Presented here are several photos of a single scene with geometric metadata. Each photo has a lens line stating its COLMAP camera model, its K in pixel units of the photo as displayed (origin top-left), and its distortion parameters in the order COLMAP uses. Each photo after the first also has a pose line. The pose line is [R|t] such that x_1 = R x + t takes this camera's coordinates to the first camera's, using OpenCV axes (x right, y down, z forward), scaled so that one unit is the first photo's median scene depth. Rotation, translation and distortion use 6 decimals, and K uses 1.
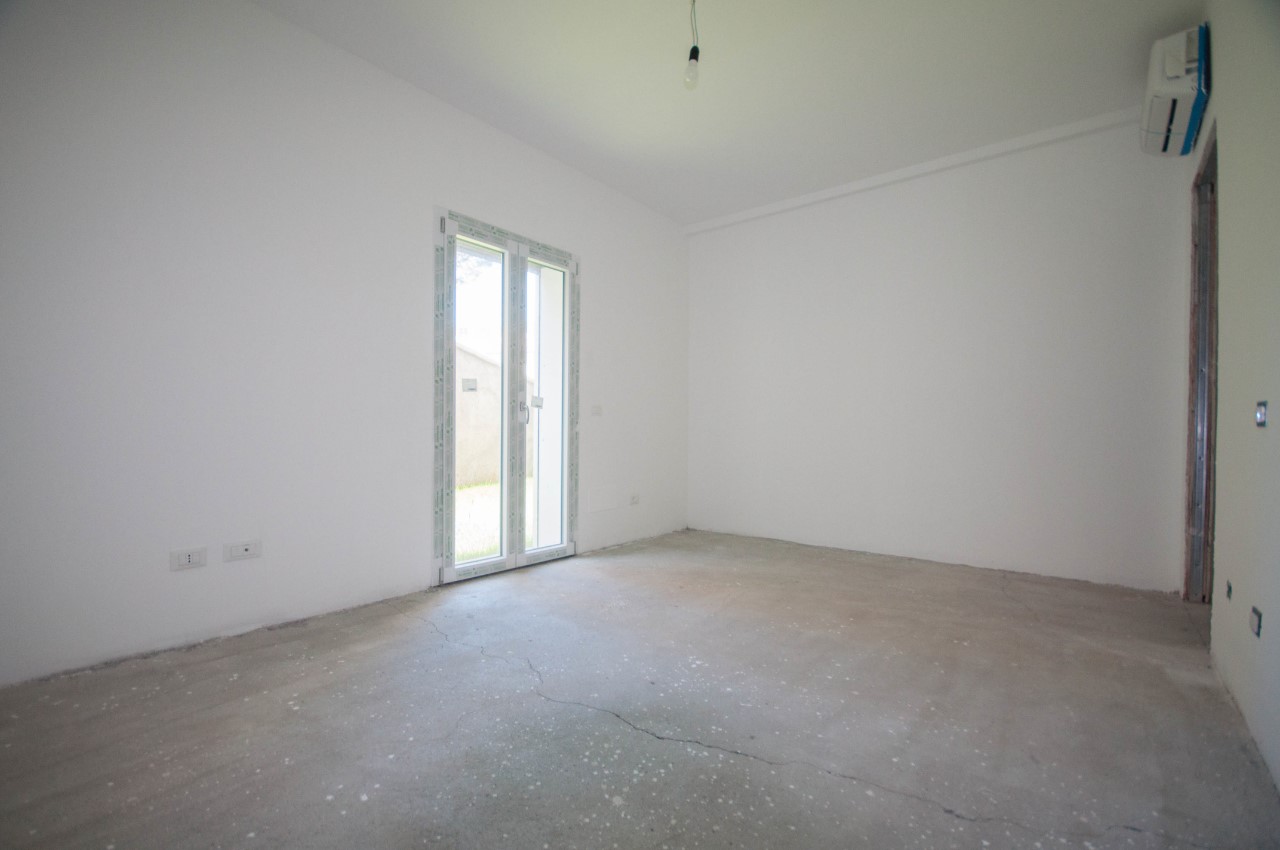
lens RADIAL K [[554.3, 0, 626.5], [0, 554.3, 427.3], [0, 0, 1]] dist [-0.002502, -0.003576]
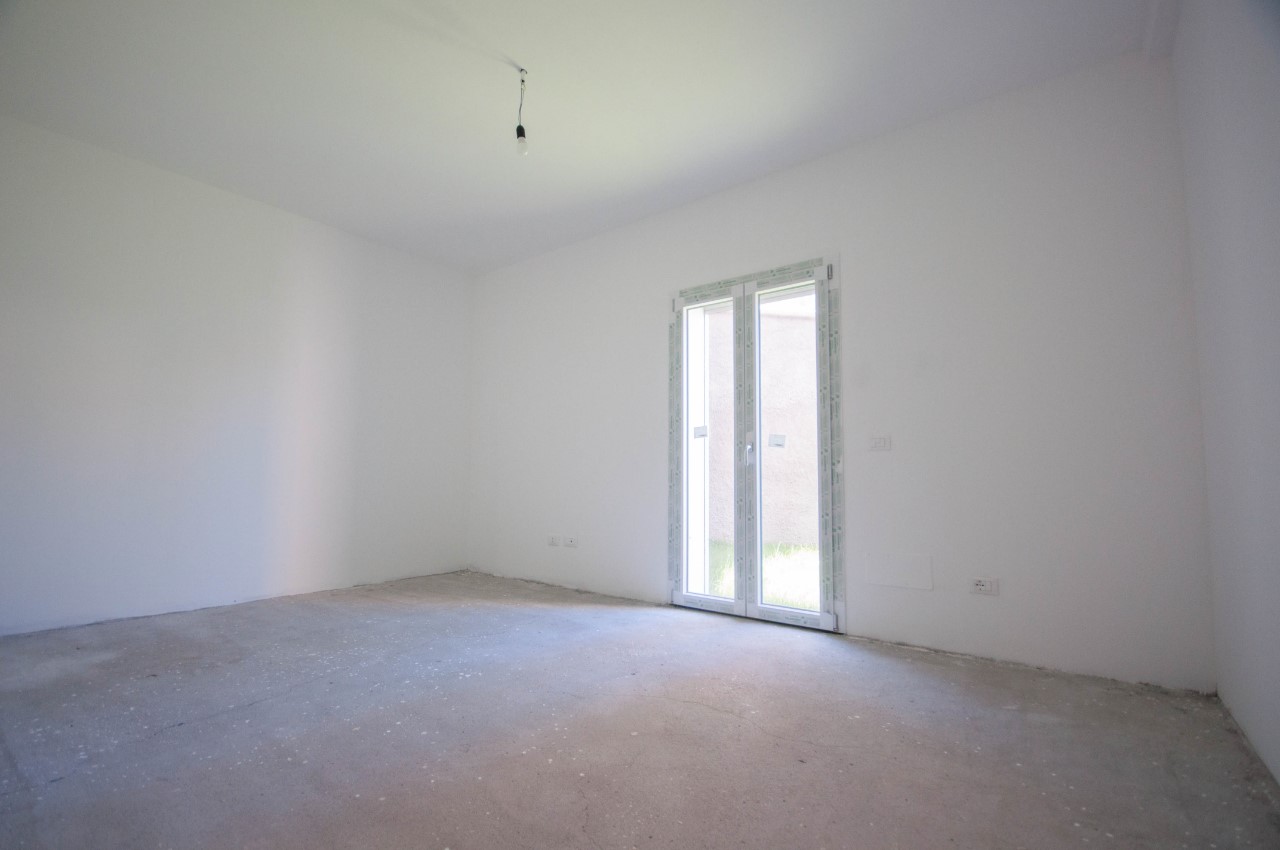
lens RADIAL K [[554.3, 0, 630.1], [0, 554.3, 432.4], [0, 0, 1]] dist [-0.002502, -0.003576]
pose [[0.044651, -0.086321, -0.995266, 0.768625], [0.004789, 0.996267, -0.086193, 0.018734], [0.998991, -0.000918, 0.044898, 0.755246]]
